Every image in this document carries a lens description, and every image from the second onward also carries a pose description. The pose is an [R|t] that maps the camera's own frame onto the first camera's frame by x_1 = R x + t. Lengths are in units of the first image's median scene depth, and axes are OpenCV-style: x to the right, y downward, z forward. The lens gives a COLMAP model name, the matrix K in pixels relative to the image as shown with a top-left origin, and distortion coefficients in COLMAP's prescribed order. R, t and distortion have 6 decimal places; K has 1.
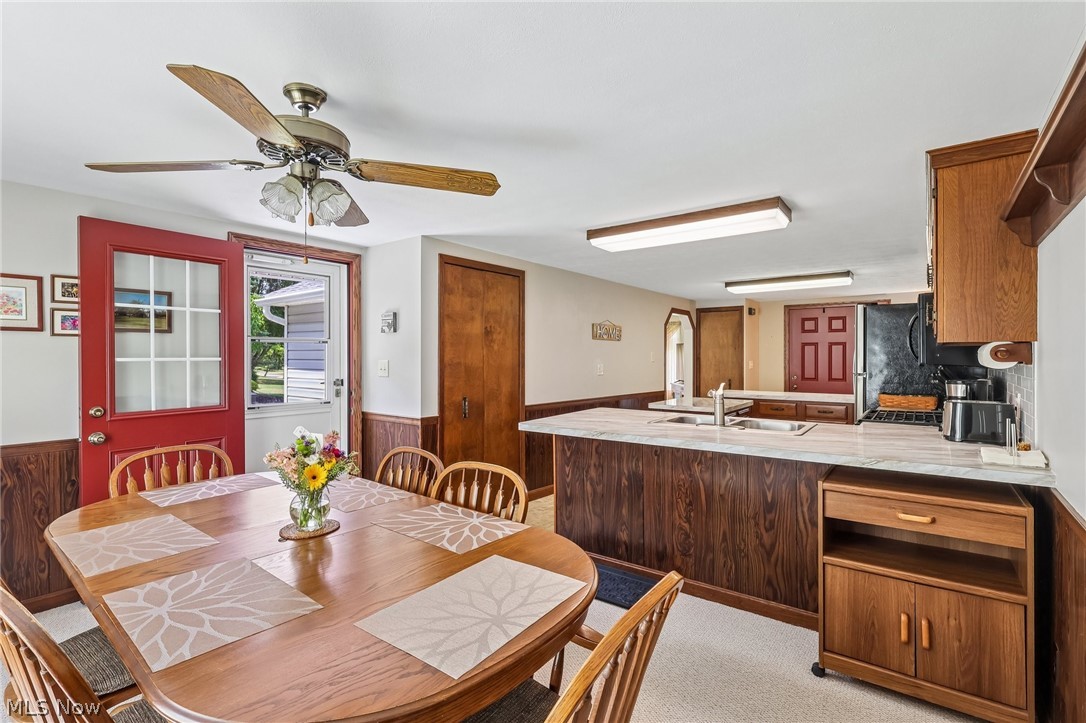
lens RADIAL K [[506.4, 0, 542.2], [0, 506.4, 358.4], [0, 0, 1]] dist [0.002177, -0.000268]
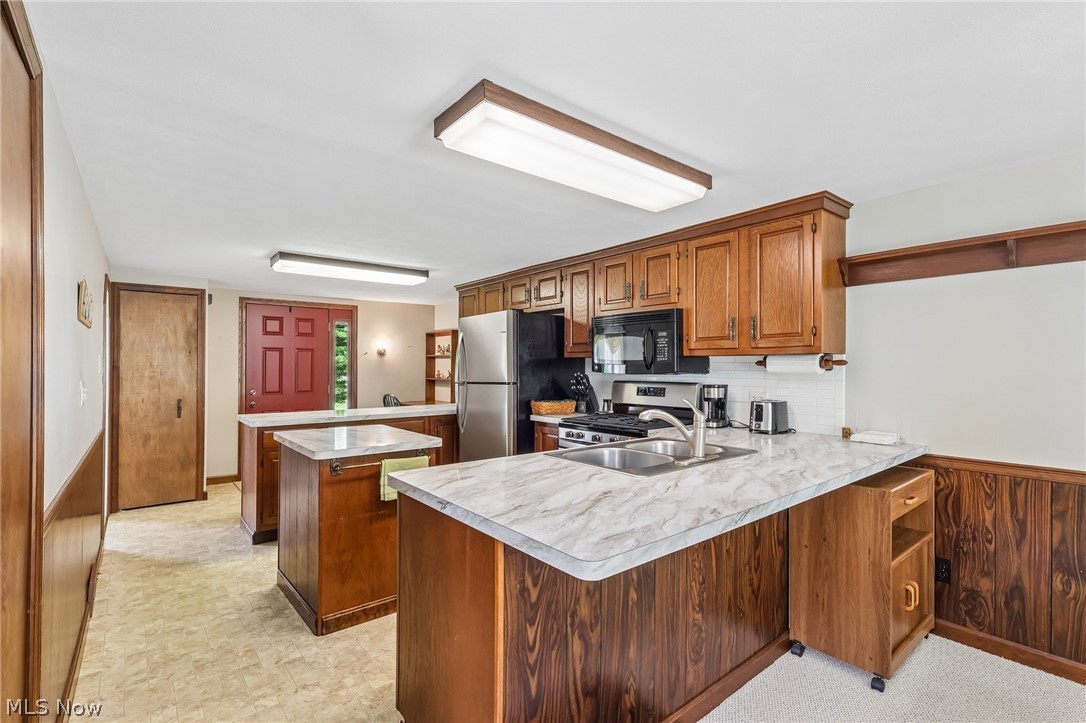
lens RADIAL K [[506.4, 0, 540.6], [0, 506.4, 362.4], [0, 0, 1]] dist [0.002177, -0.000268]
pose [[0.234876, 0.006198, 0.972005, -0.158382], [0.002947, 0.999971, -0.007088, -0.000035], [-0.972021, 0.004529, 0.234851, 0.399863]]
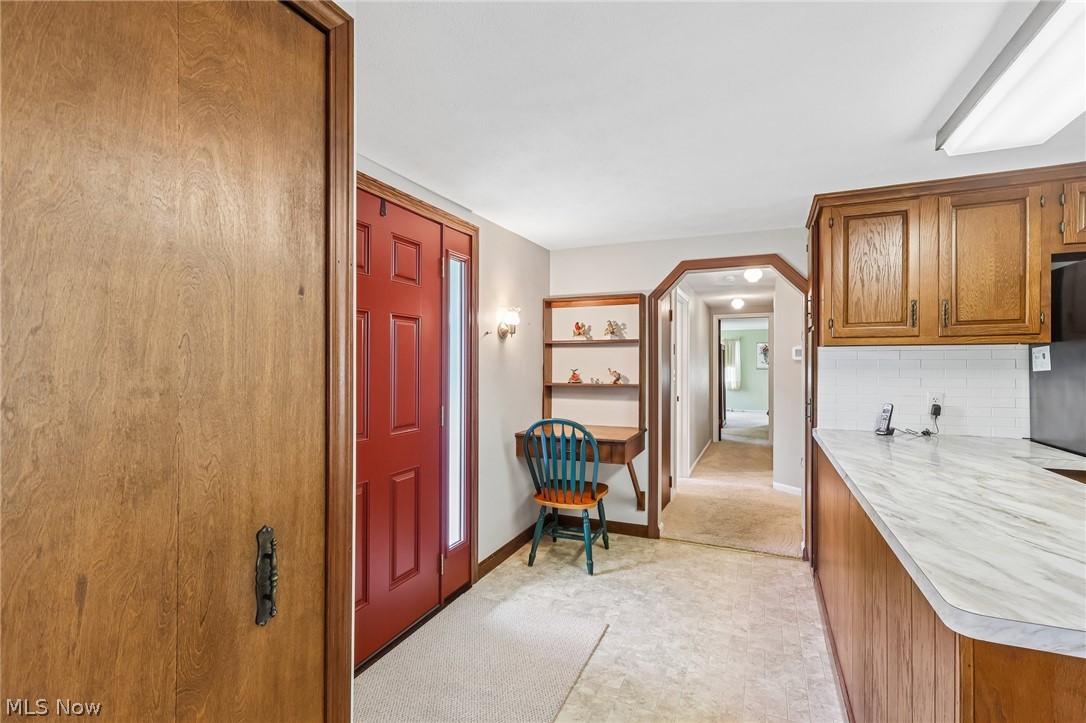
lens RADIAL K [[506.4, 0, 543.9], [0, 506.4, 362.1], [0, 0, 1]] dist [0.002177, -0.000268]
pose [[-0.242401, 0.002091, 0.970174, 0.230988], [0.006493, 0.999979, -0.000533, 0.000466], [-0.970154, 0.006170, -0.242409, 0.973217]]
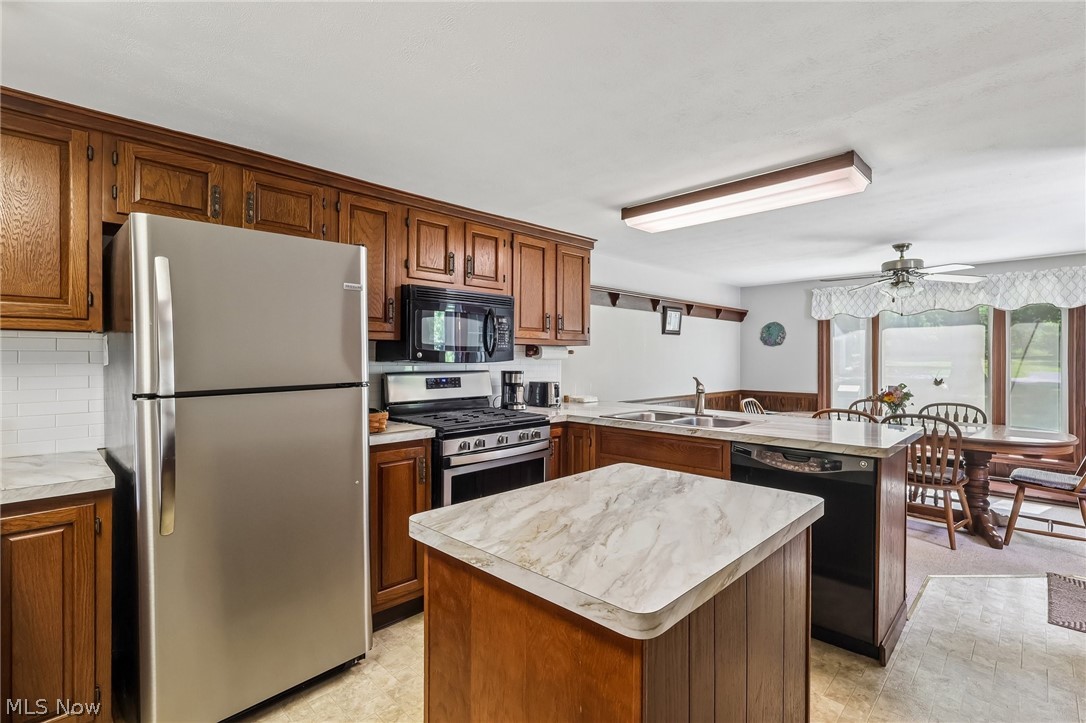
lens RADIAL K [[506.4, 0, 546.4], [0, 506.4, 356.1], [0, 0, 1]] dist [0.002177, -0.000268]
pose [[-0.993055, -0.005274, 0.117531, 0.208294], [-0.004861, 0.999981, 0.003796, 0.000721], [-0.117549, 0.003199, -0.993062, 0.820968]]
